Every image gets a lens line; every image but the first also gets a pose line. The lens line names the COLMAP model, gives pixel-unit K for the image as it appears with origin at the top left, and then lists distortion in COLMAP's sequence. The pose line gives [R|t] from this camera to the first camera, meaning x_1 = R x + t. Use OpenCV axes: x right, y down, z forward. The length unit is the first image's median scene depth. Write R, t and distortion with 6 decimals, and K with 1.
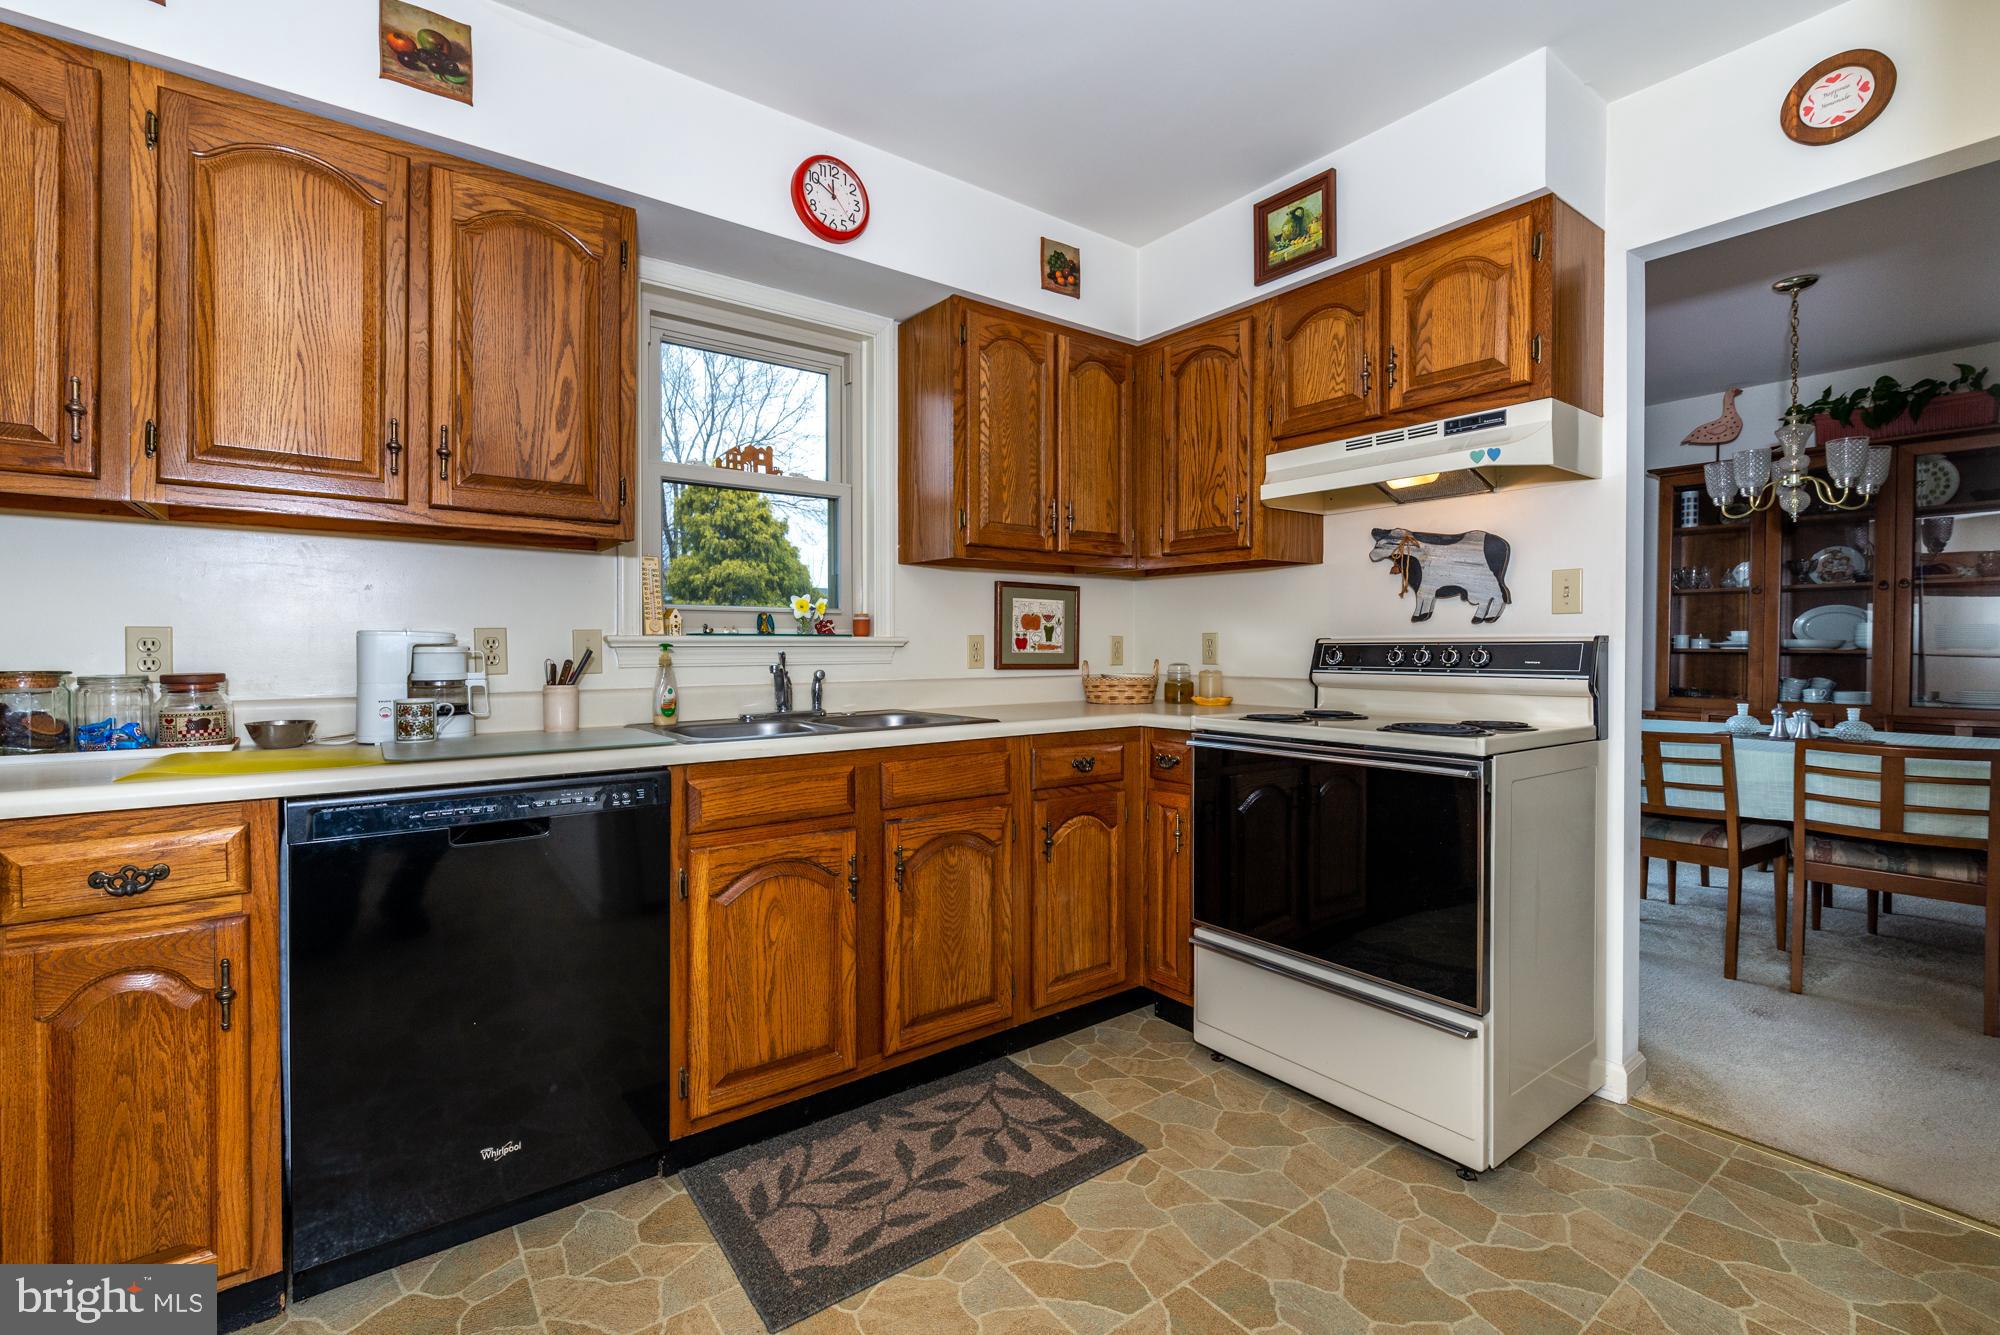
lens RADIAL K [[876.9, 0, 992.0], [0, 876.9, 673.2], [0, 0, 1]] dist [0.000287, -0.000337]
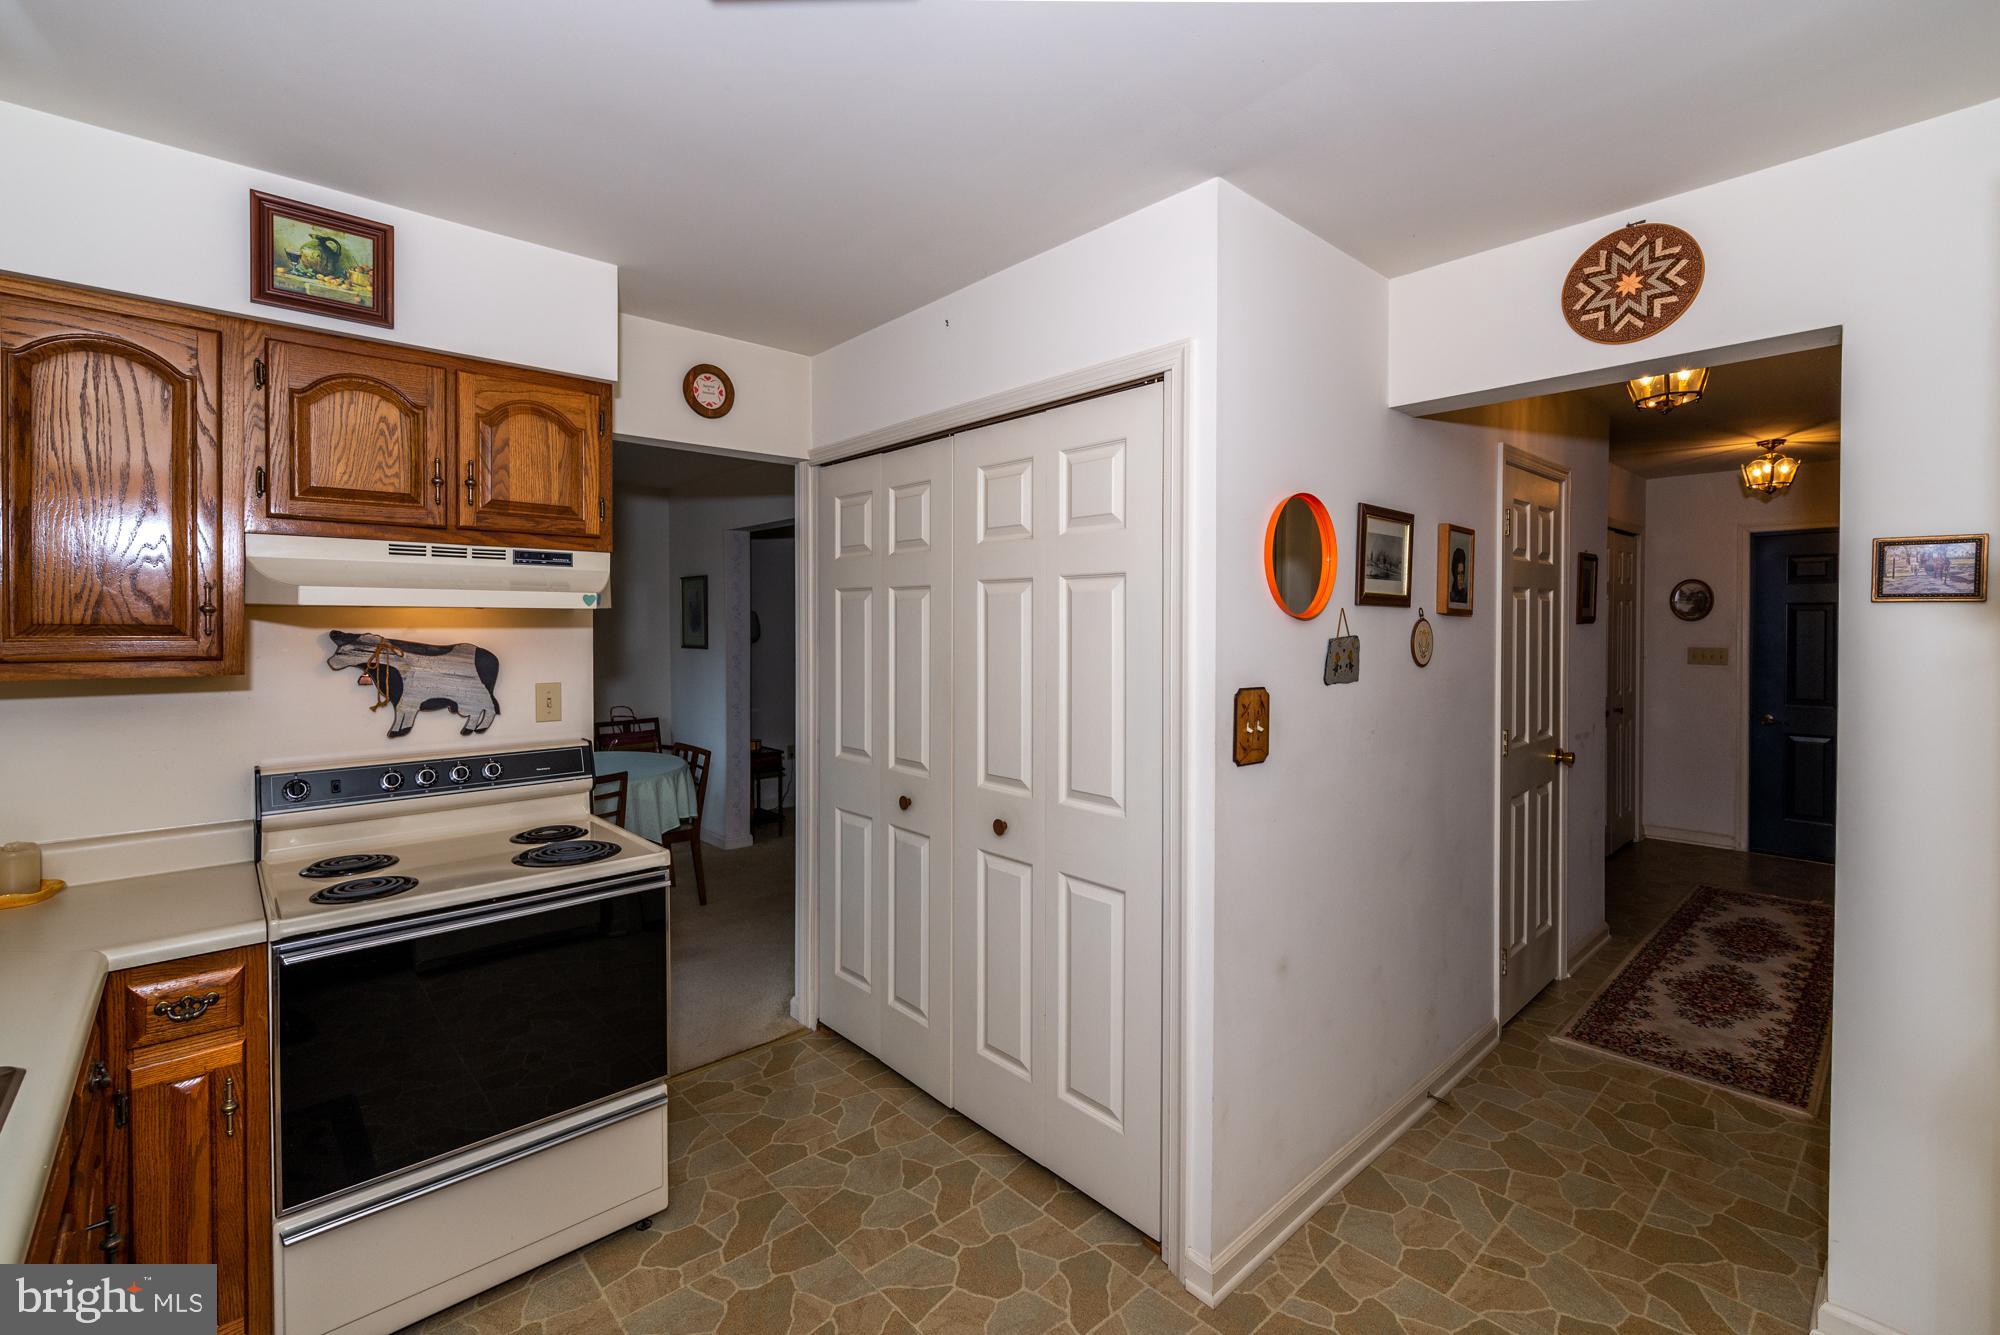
lens RADIAL K [[873.4, 0, 1002.7], [0, 873.4, 651.0], [0, 0, 1]] dist [0.000807, -0.000098]
pose [[-0.104586, -0.028046, 0.994120, -0.490331], [0.028586, 0.999104, 0.031194, -0.162504], [-0.994105, 0.031680, -0.103691, 0.478069]]
